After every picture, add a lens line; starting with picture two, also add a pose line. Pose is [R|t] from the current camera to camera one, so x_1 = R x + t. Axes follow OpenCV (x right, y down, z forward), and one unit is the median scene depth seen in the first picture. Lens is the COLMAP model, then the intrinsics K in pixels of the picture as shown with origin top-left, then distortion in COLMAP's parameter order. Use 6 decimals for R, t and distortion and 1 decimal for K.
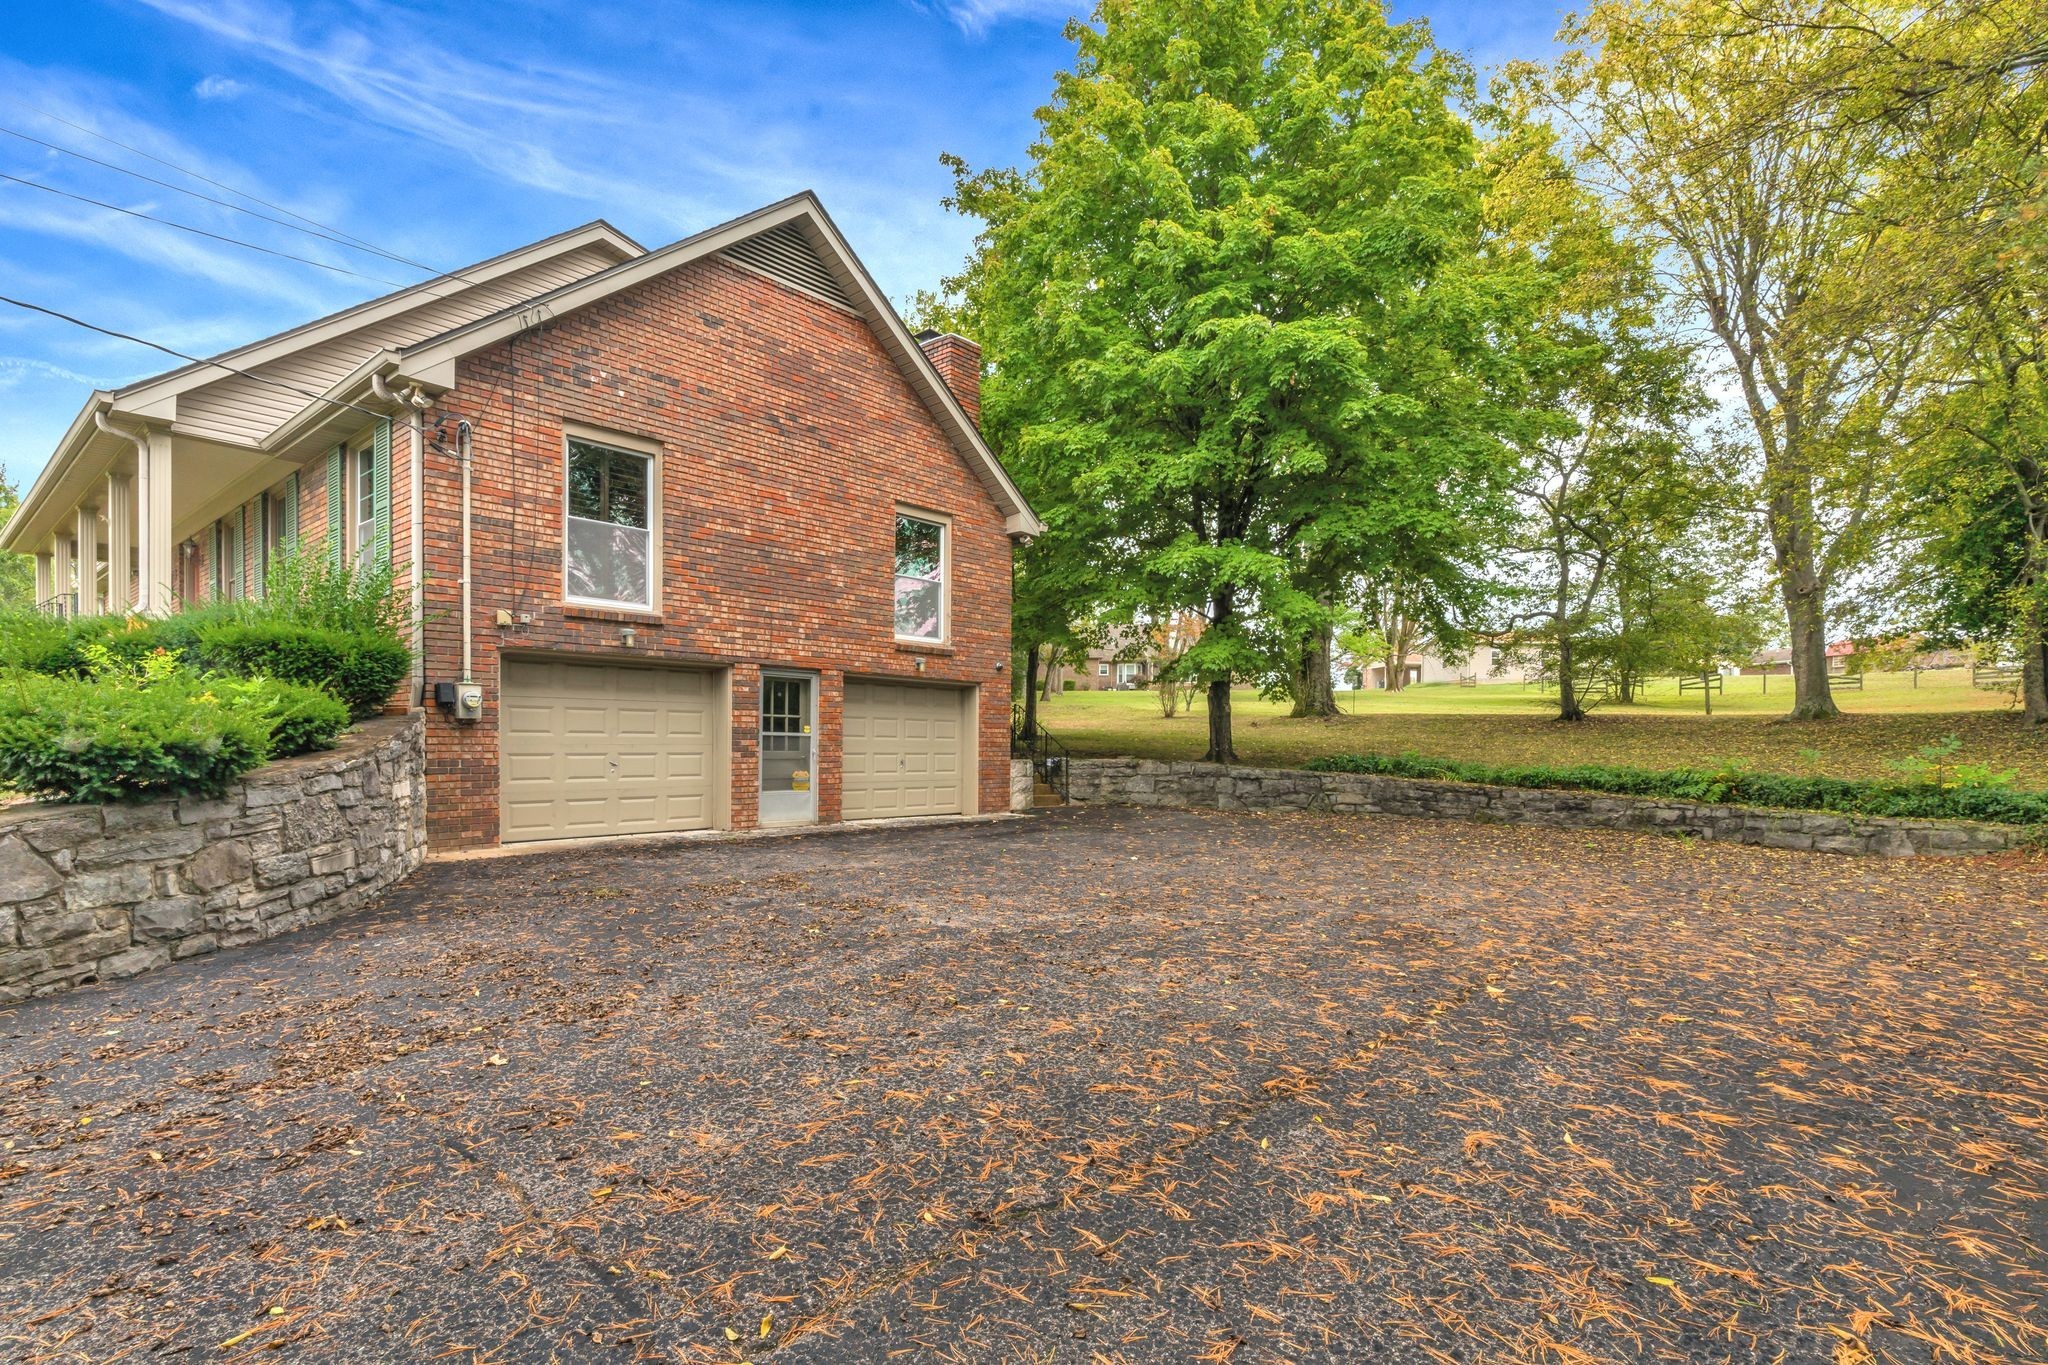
lens RADIAL K [[973.2, 0, 1021.9], [0, 973.2, 767.6], [0, 0, 1]] dist [-0.000850, -0.000402]
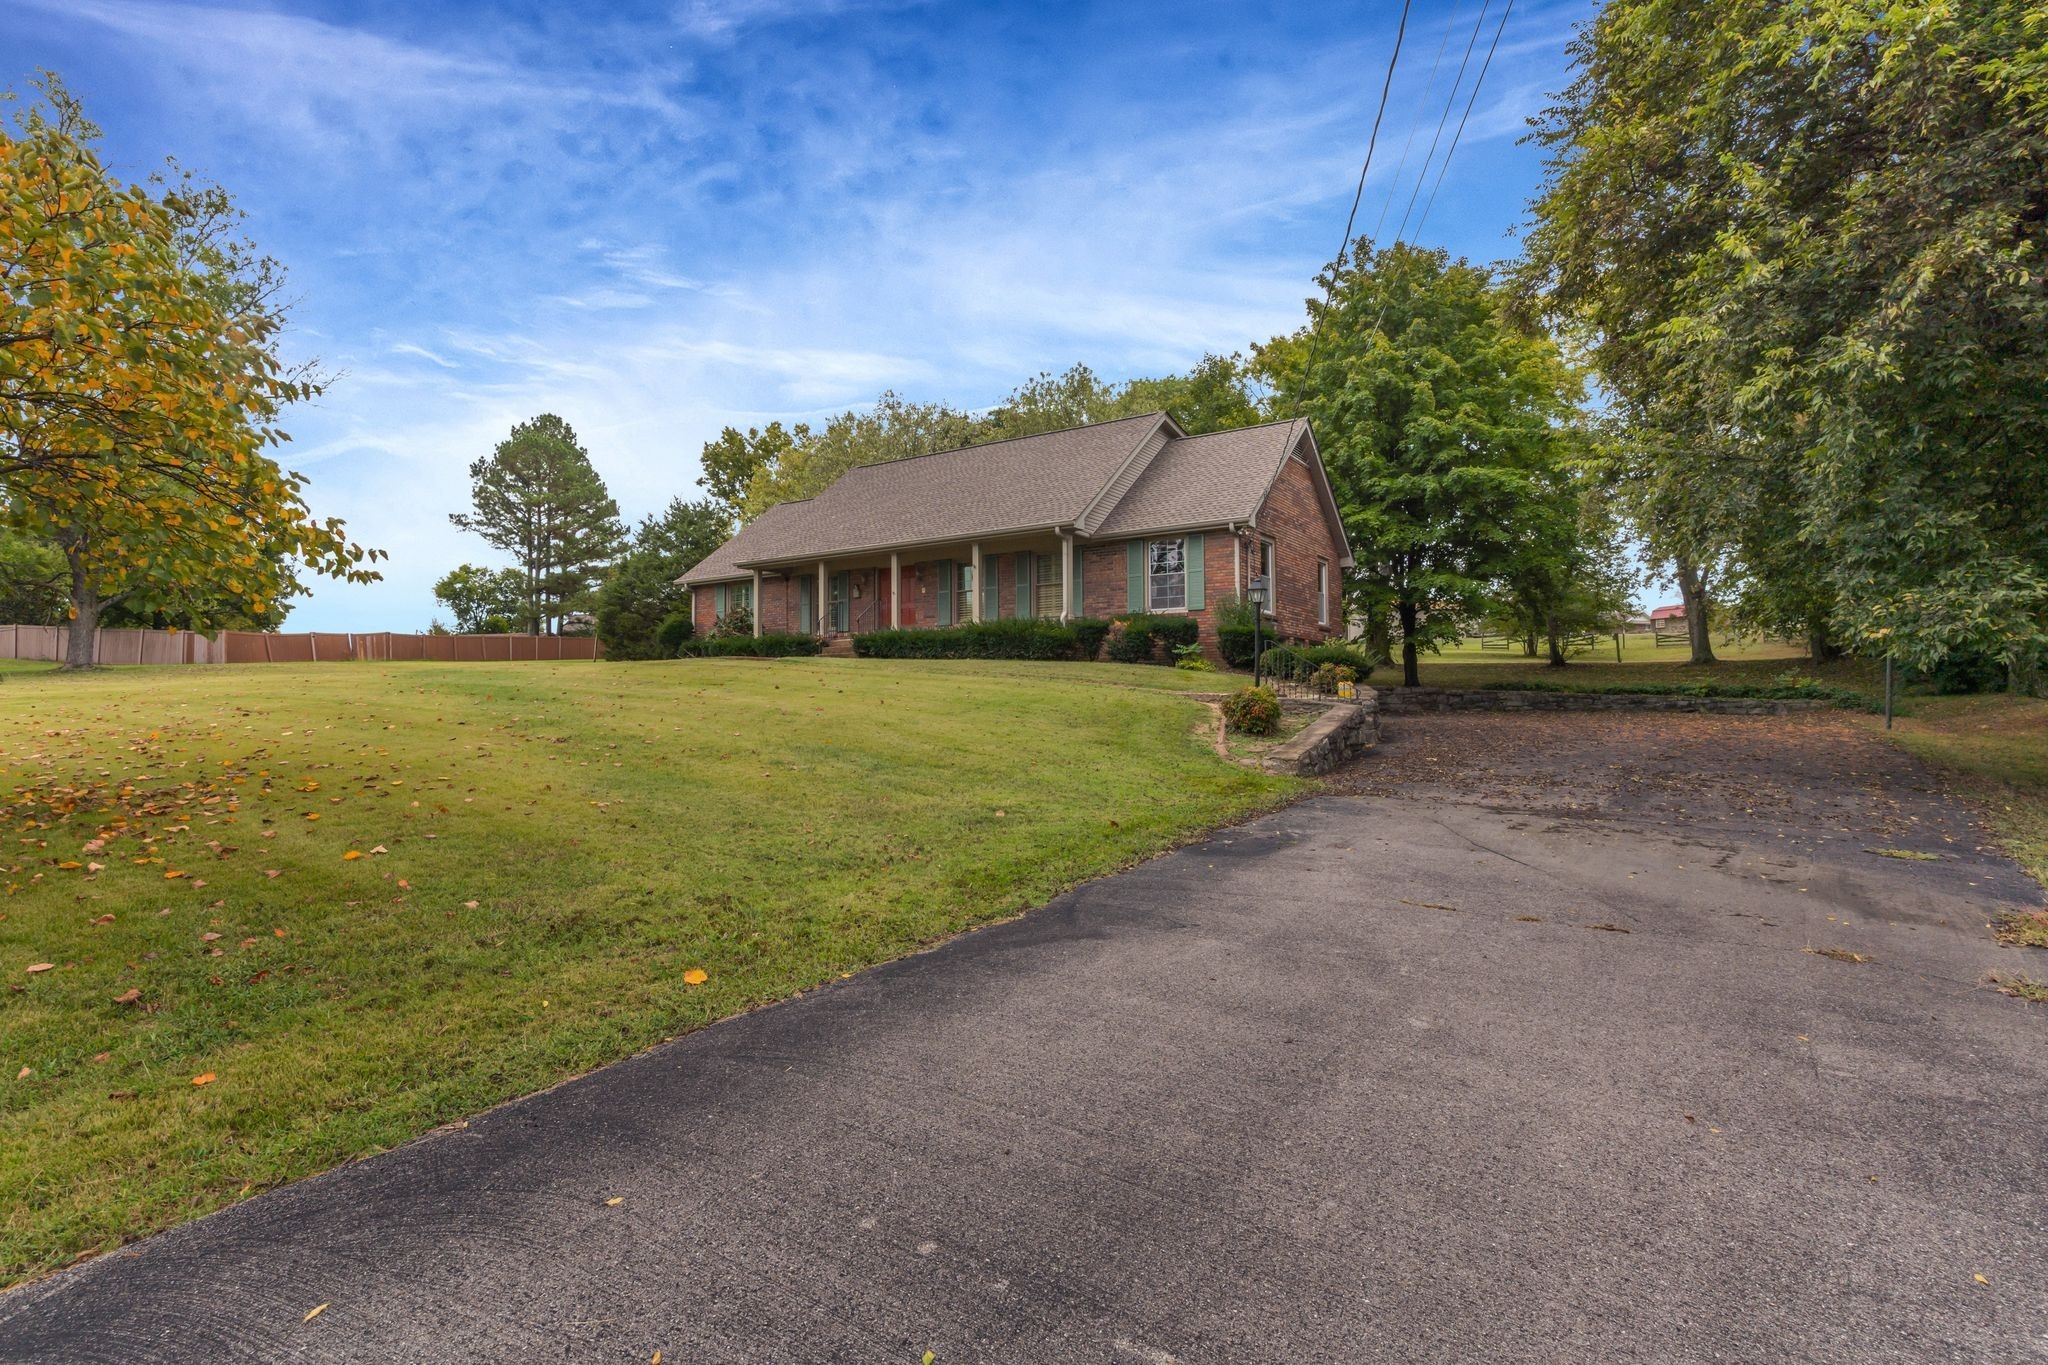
lens RADIAL K [[974.9, 0, 1027.5], [0, 974.9, 664.8], [0, 0, 1]] dist [-0.000362, 0.000030]
pose [[0.991114, -0.005694, 0.132890, -0.917655], [0.013749, 0.998117, -0.059774, 0.059652], [-0.132300, 0.061070, 0.989327, -0.833742]]
